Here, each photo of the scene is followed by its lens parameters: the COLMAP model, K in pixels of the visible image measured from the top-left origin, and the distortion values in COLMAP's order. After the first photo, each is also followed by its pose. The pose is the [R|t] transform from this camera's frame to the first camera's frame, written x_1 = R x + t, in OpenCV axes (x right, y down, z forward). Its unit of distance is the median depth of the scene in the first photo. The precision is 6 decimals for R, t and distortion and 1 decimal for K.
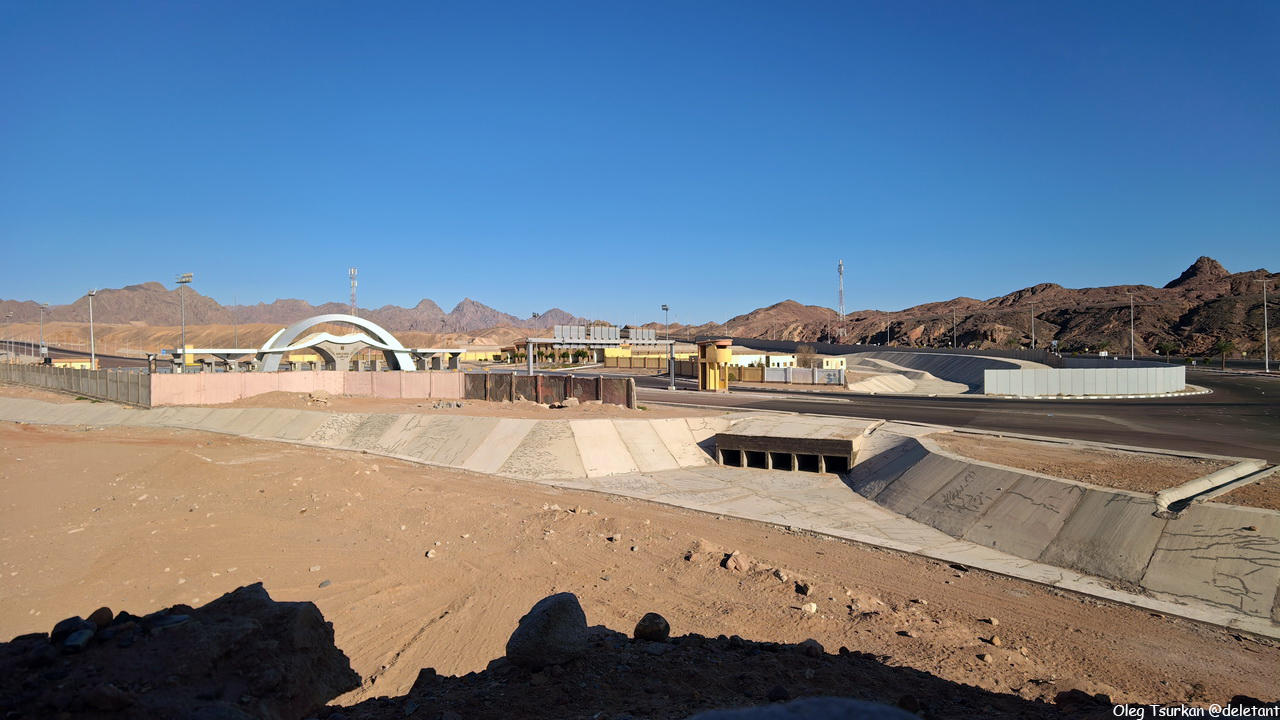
lens RADIAL K [[686.6, 0, 640.0], [0, 686.6, 360.0], [0, 0, 1]] dist [0.001059, -0.000223]
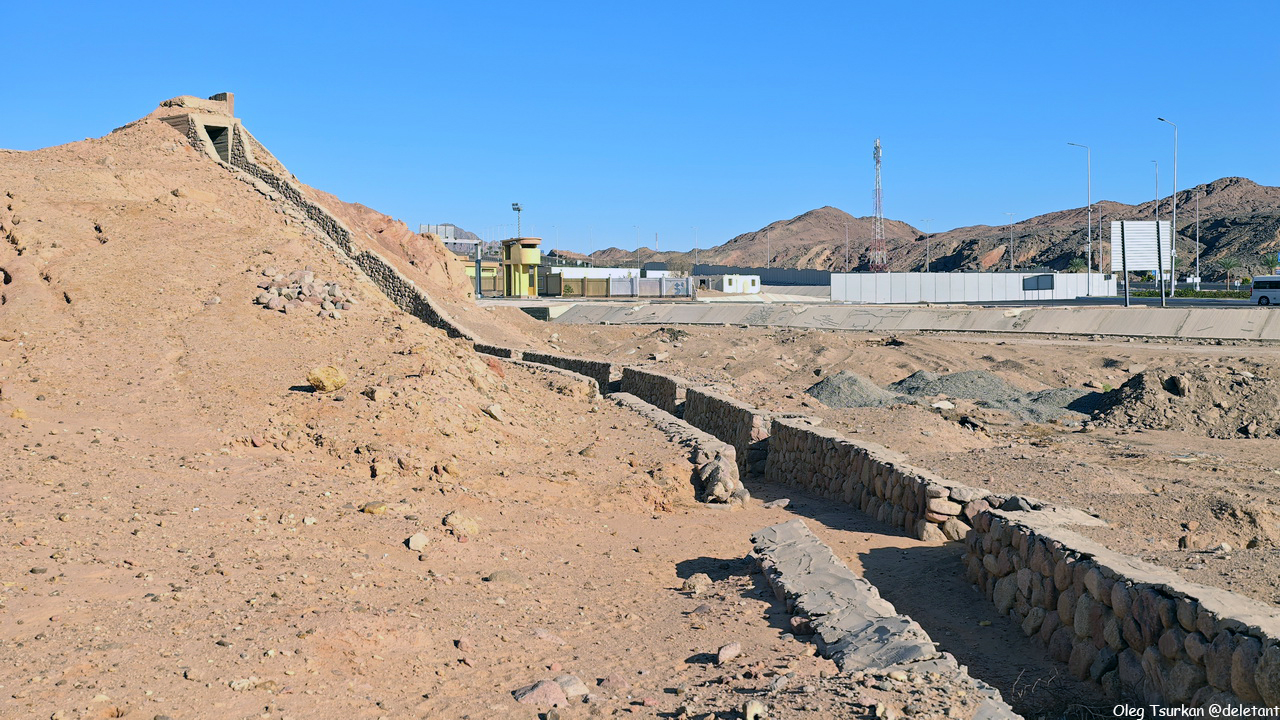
lens RADIAL K [[1323.6, 0, 640.0], [0, 1323.6, 360.0], [0, 0, 1]] dist [0.136242, -0.234181]
pose [[0.999972, 0.004022, 0.006317, 0.236919], [-0.004172, 0.999703, 0.023999, 0.079300], [-0.006219, -0.024024, 0.999692, -0.641624]]
